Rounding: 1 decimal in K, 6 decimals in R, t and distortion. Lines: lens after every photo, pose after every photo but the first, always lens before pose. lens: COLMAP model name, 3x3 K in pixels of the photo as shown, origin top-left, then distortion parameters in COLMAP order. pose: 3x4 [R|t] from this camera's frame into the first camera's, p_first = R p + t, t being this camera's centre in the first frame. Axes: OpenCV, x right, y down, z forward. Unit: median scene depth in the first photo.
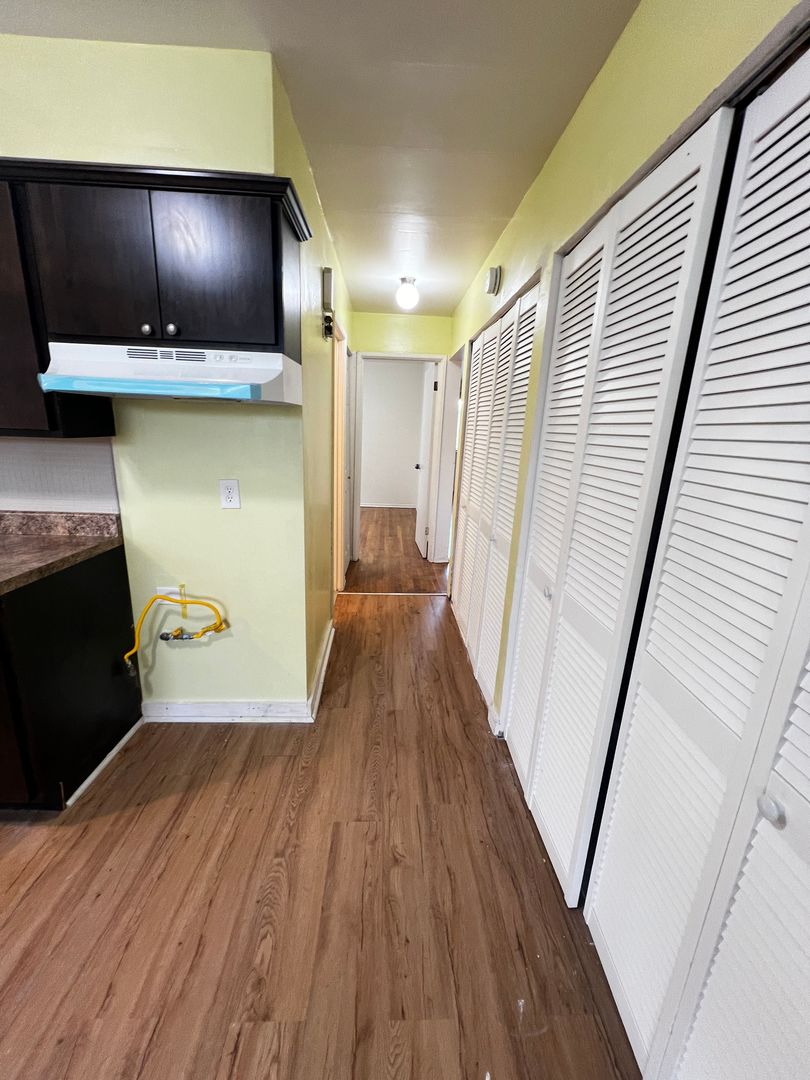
lens RADIAL K [[428.9, 0, 400.6], [0, 428.9, 541.4], [0, 0, 1]] dist [-0.002132, 0.000291]
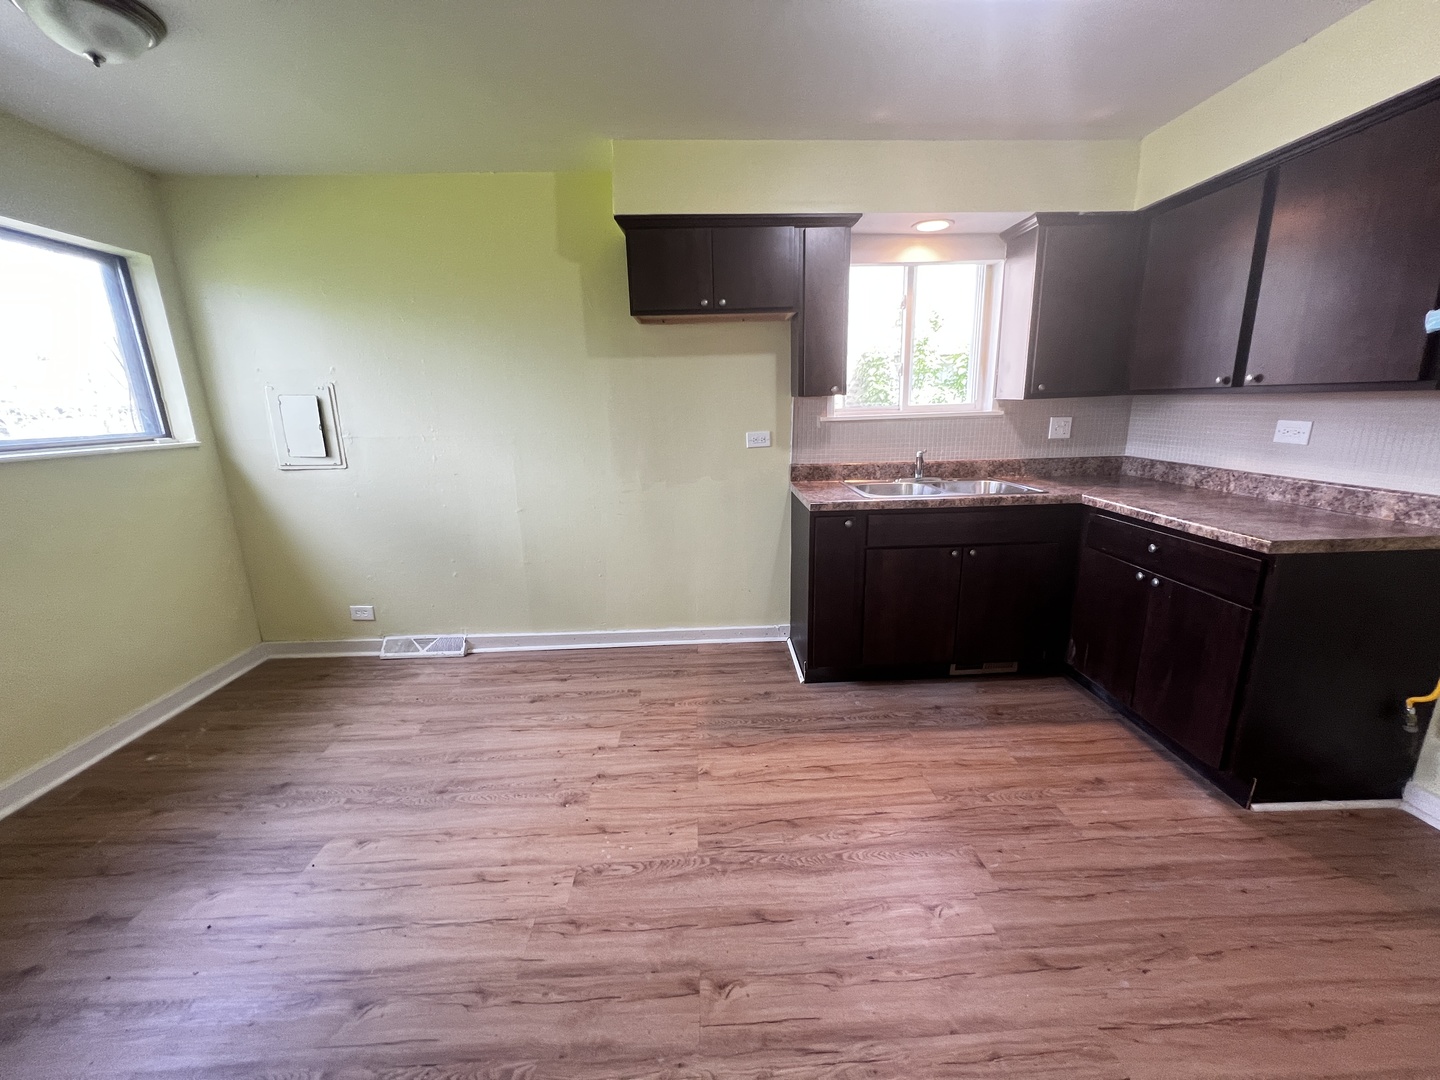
lens RADIAL K [[571.9, 0, 720.0], [0, 571.9, 542.6], [0, 0, 1]] dist [-0.002132, 0.000291]
pose [[-0.005157, 0.197701, -0.980249, 0.259334], [-0.220966, 0.955805, 0.193934, 0.097680], [0.975268, 0.217602, 0.038756, -0.223826]]
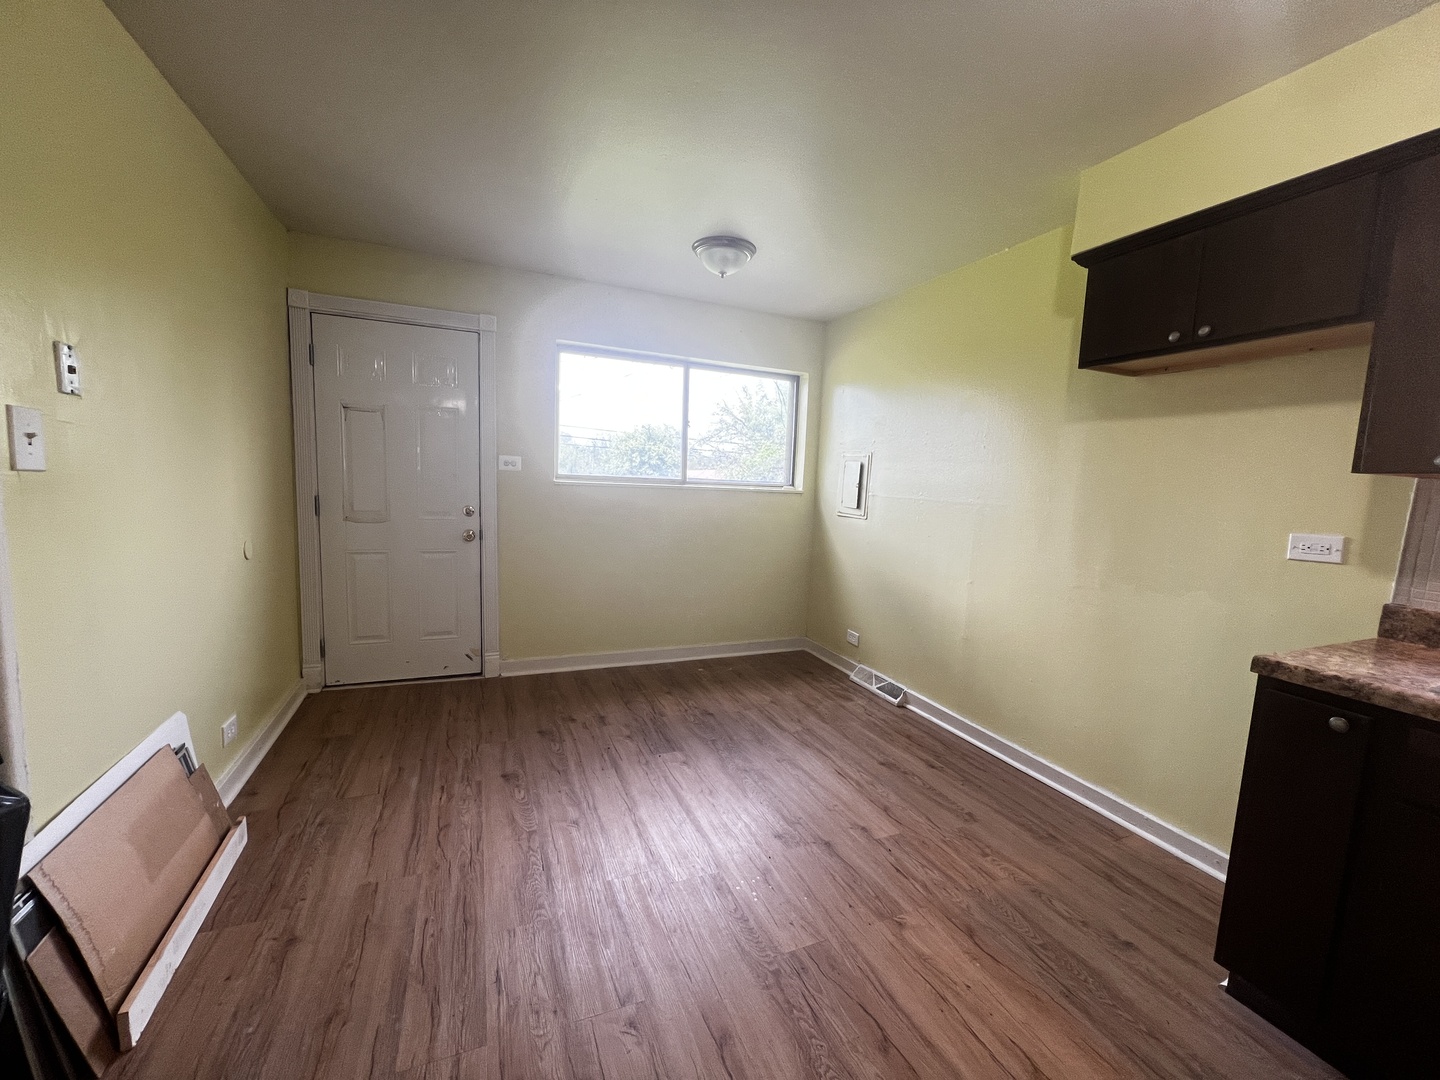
lens RADIAL K [[574.9, 0, 721.4], [0, 574.9, 544.0], [0, 0, 1]] dist [-0.000521, 0.000055]
pose [[-0.930304, -0.043252, -0.364229, -0.194776], [-0.169069, 0.931804, 0.321181, -0.046653], [0.325499, 0.360376, -0.874174, 0.435023]]
